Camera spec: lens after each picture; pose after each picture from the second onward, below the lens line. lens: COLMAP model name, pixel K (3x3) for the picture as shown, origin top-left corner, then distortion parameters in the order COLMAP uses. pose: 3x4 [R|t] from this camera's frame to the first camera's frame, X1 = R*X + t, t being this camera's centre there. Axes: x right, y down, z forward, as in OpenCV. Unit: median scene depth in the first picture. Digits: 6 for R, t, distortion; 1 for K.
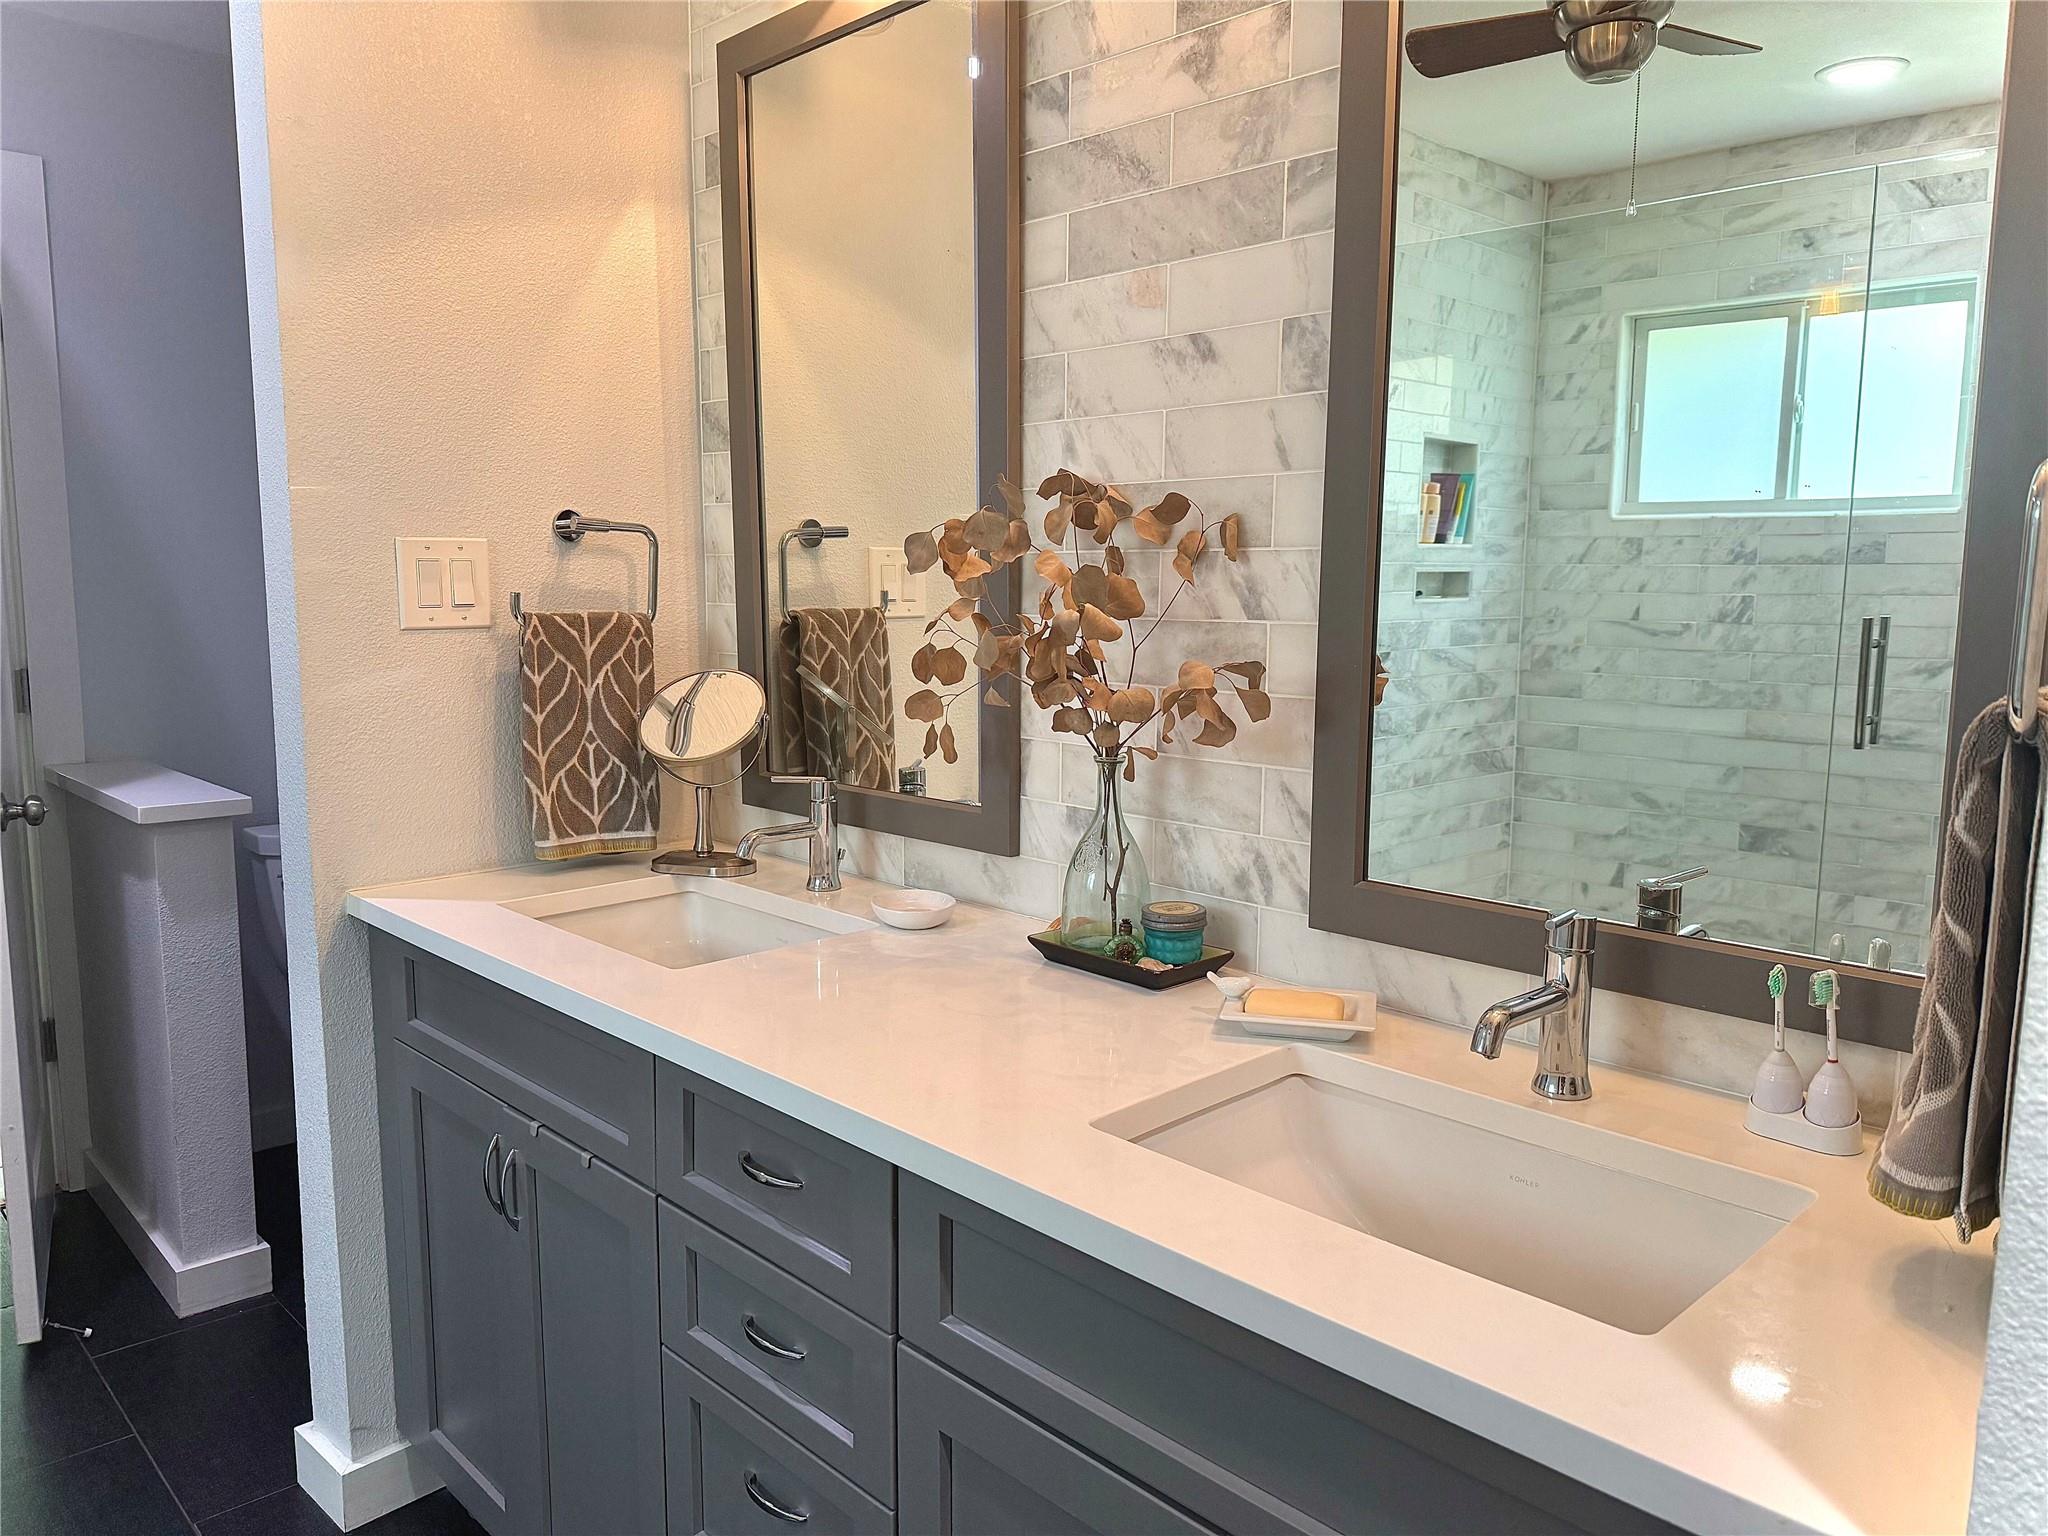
lens RADIAL K [[1425.1, 0, 1024.0], [0, 1425.1, 768.0], [0, 0, 1]] dist [0.074701, -0.096979]
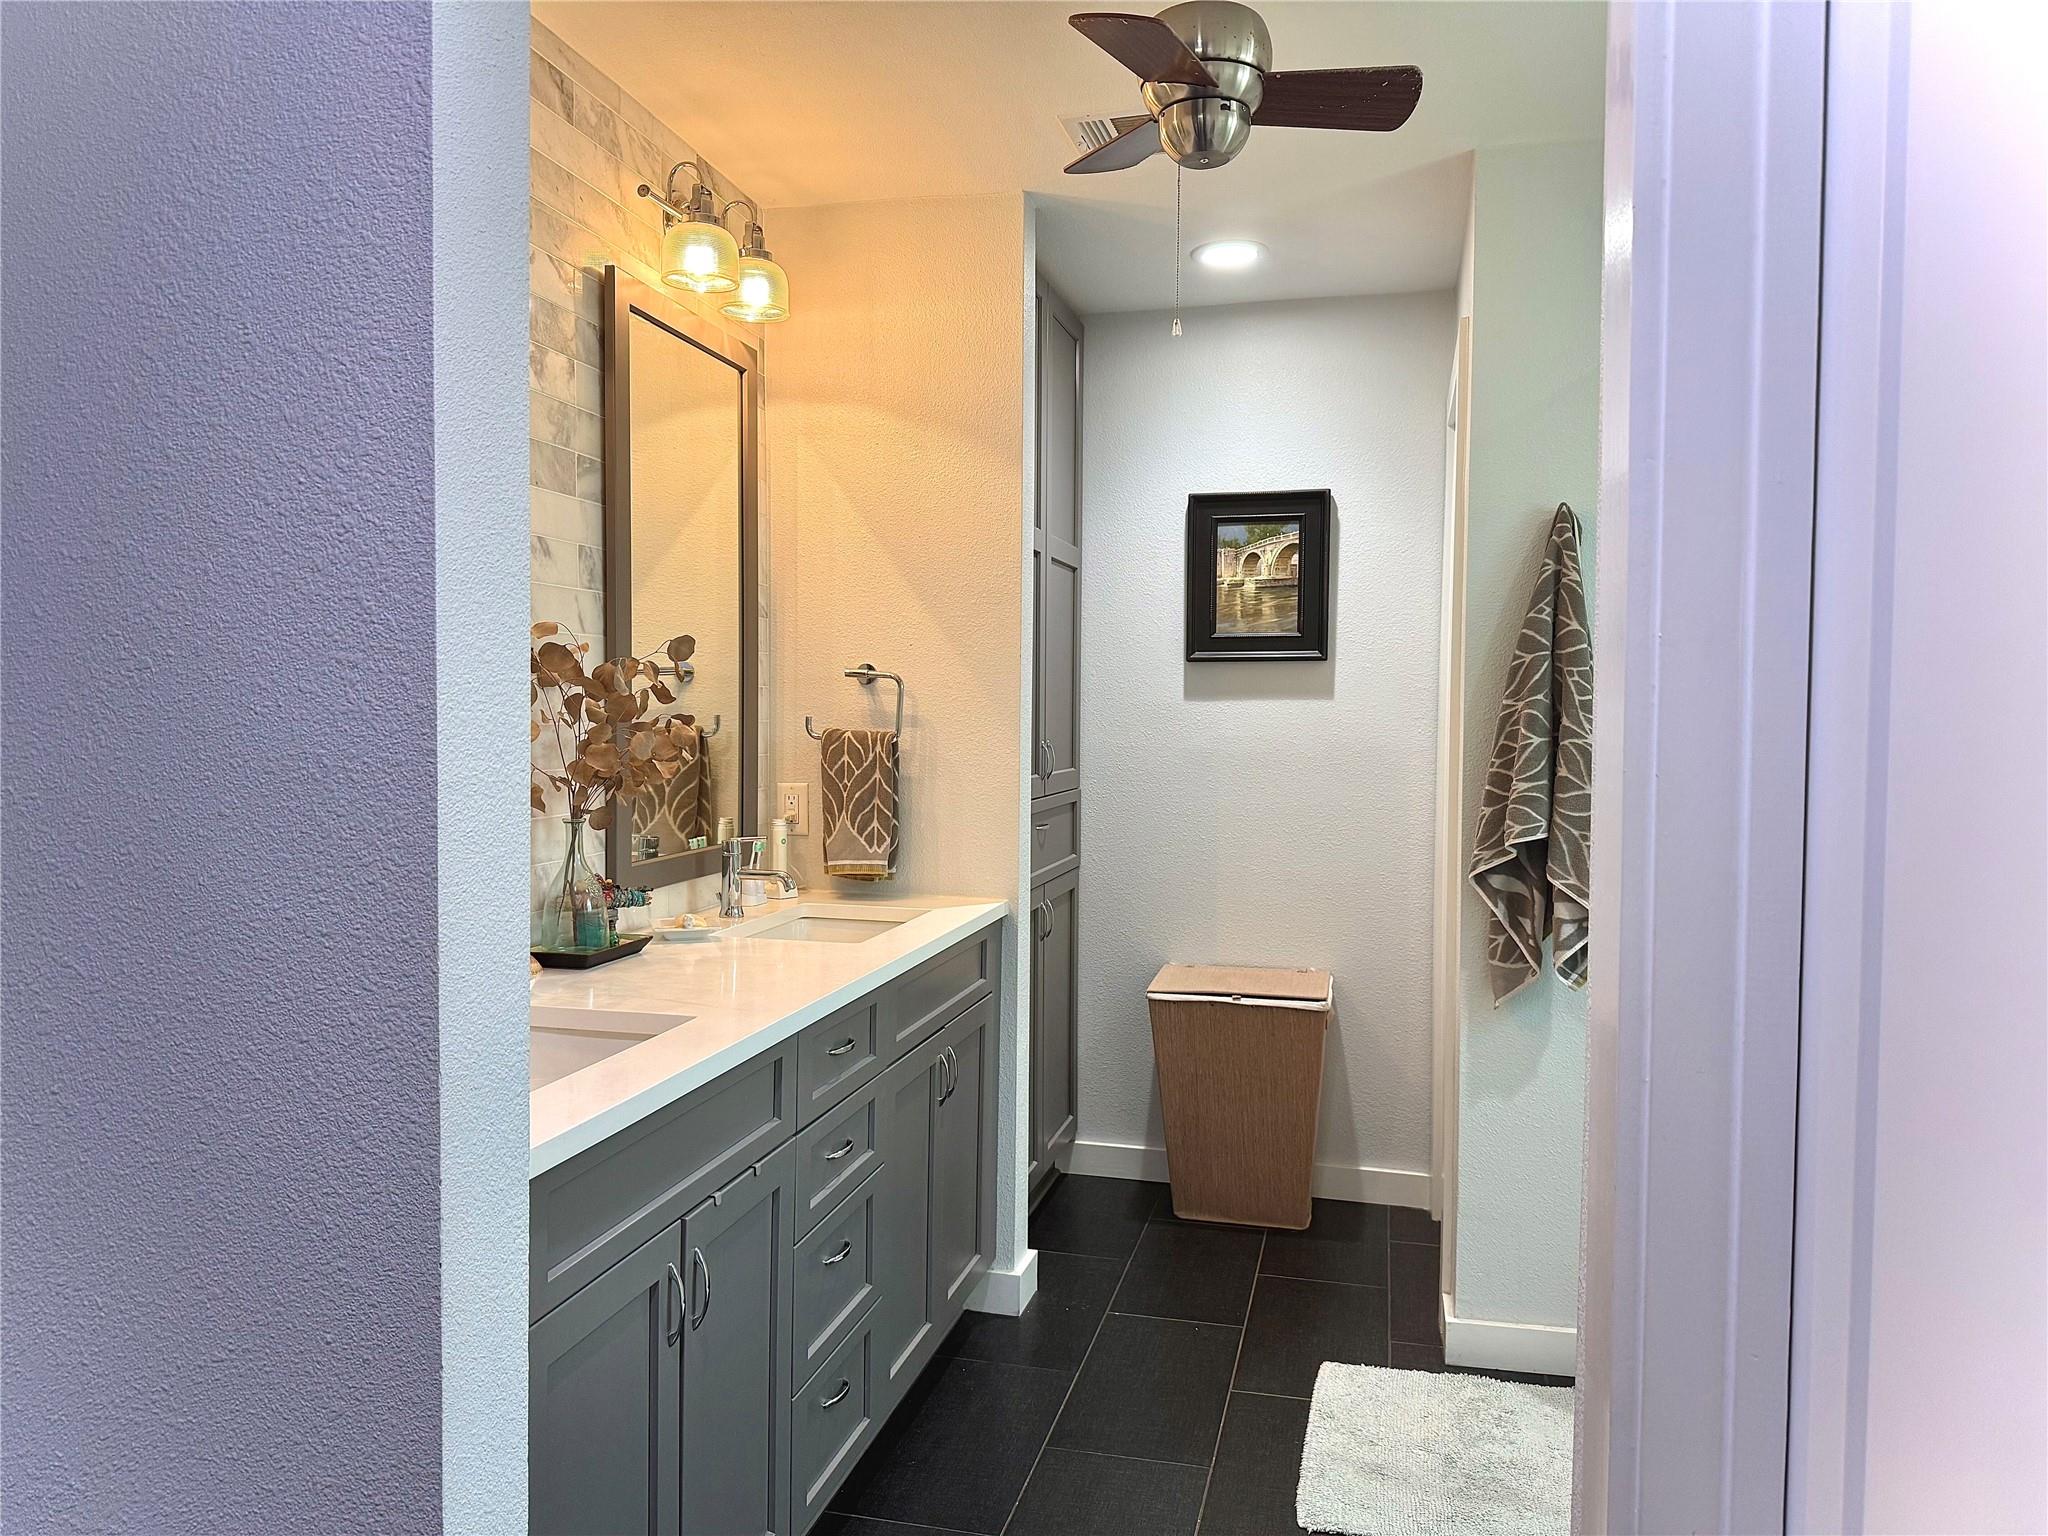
lens RADIAL K [[1425.1, 0, 1024.0], [0, 1425.1, 768.0], [0, 0, 1]] dist [0.074701, -0.096979]
pose [[-0.521212, -0.054755, 0.851669, -1.511207], [0.091308, 0.988634, 0.119440, -0.204277], [-0.848529, 0.140017, -0.510288, 1.432623]]
